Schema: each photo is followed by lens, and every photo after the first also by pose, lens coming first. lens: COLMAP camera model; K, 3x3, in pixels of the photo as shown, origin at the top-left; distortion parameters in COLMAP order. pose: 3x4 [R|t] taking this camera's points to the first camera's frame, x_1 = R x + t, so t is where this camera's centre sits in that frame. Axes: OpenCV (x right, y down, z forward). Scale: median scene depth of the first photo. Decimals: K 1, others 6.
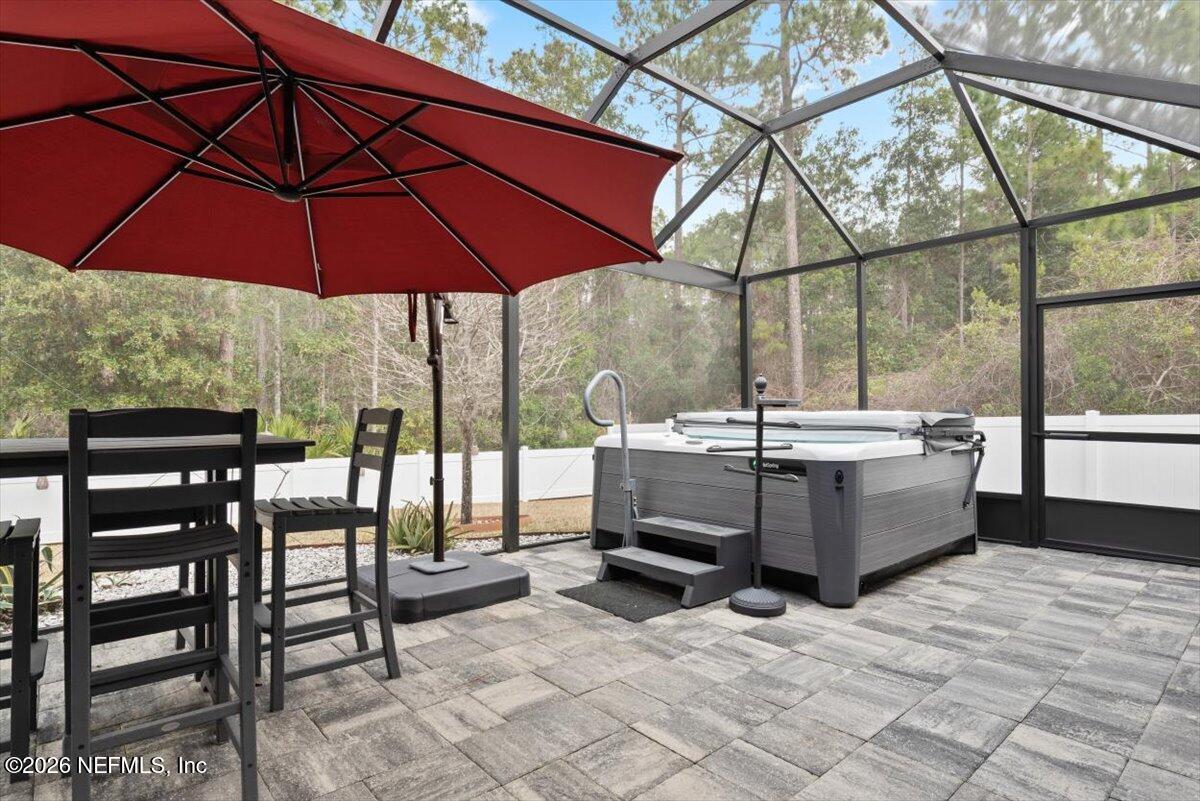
lens RADIAL K [[641.6, 0, 592.9], [0, 641.6, 404.9], [0, 0, 1]] dist [-0.002012, -0.000079]
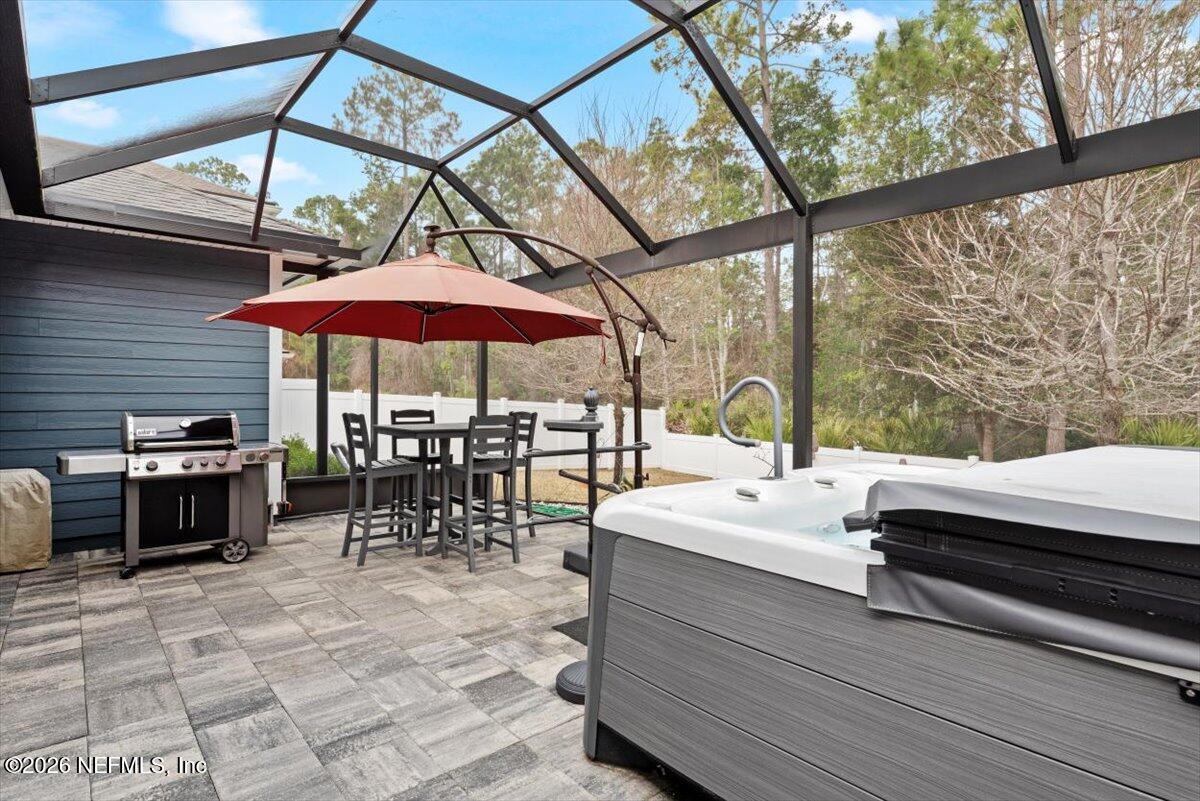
lens RADIAL K [[621.8, 0, 600.0], [0, 621.8, 400.5], [0, 0, 1]] dist [-0.001690, -0.000358]
pose [[-0.013710, 0.010083, -0.999855, 1.039686], [-0.003243, 0.999943, 0.010128, -0.040841], [0.999901, 0.003382, -0.013677, 1.051875]]
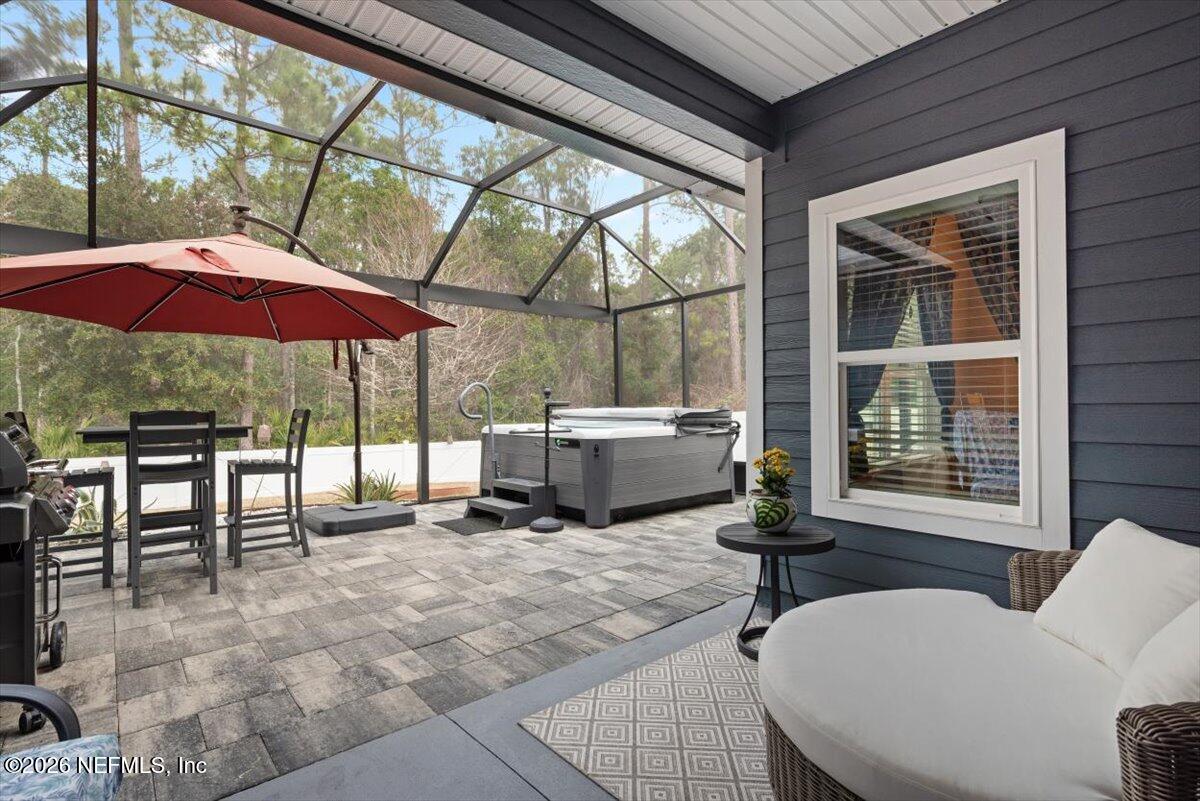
lens RADIAL K [[587.4, 0, 596.3], [0, 587.4, 402.2], [0, 0, 1]] dist [0.001300, 0.000576]
pose [[0.999942, -0.007580, -0.007673, 0.411971], [0.007591, 0.999970, 0.001450, -0.008839], [0.007662, -0.001508, 0.999970, -0.518656]]
